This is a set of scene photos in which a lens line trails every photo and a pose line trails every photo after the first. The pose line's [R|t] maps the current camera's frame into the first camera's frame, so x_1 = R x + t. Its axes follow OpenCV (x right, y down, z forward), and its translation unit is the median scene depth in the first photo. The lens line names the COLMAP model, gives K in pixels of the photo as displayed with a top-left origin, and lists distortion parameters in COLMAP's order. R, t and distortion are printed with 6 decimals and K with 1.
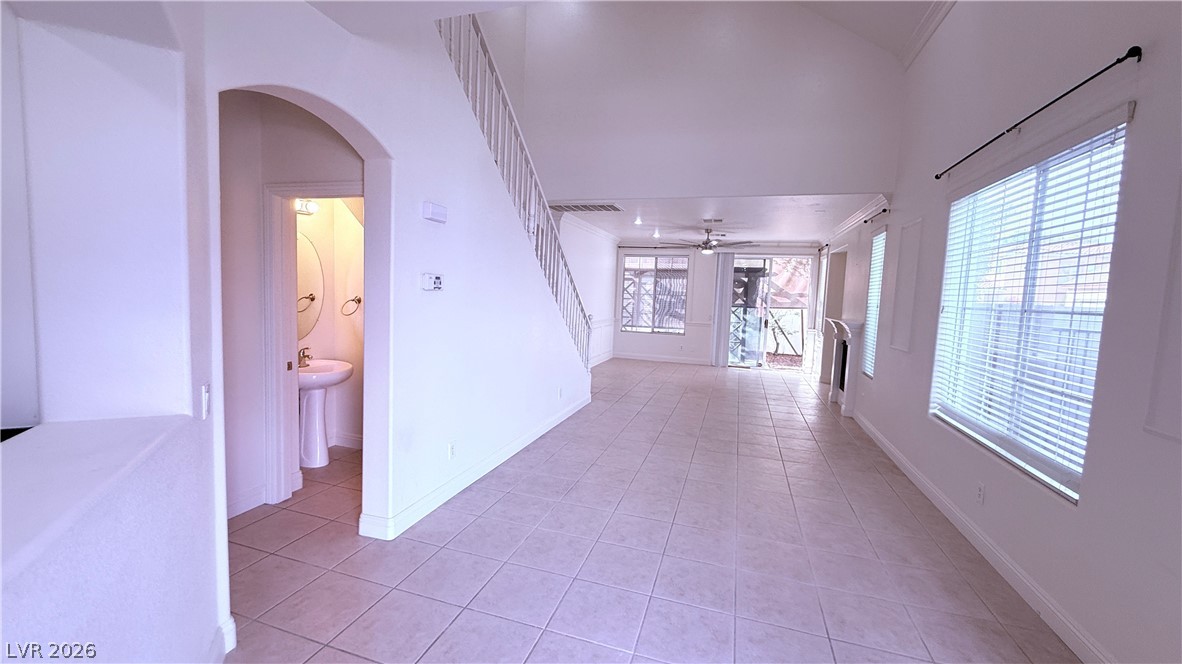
lens RADIAL K [[471.6, 0, 590.5], [0, 471.6, 331.4], [0, 0, 1]] dist [0.005836, -0.000289]
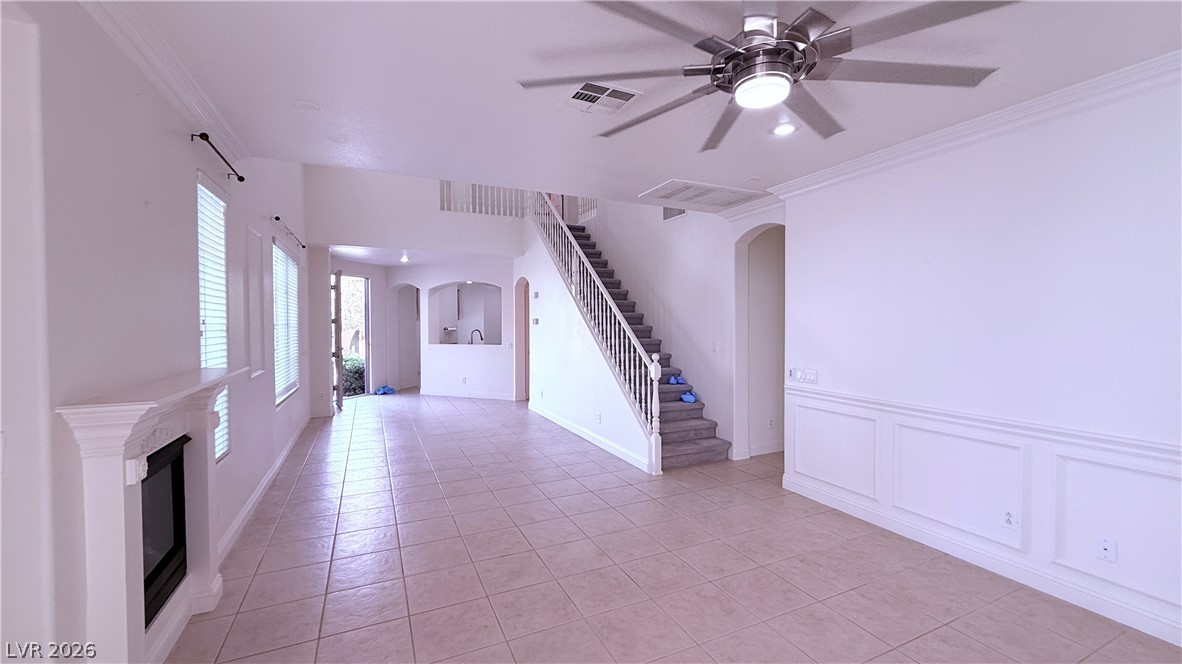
lens RADIAL K [[471.6, 0, 590.5], [0, 471.6, 331.4], [0, 0, 1]] dist [0.005836, -0.000289]
pose [[-0.734666, -0.025522, -0.677949, 0.457161], [-0.083086, 0.995155, 0.052574, -0.080691], [0.673322, 0.094953, -0.733227, 1.176137]]
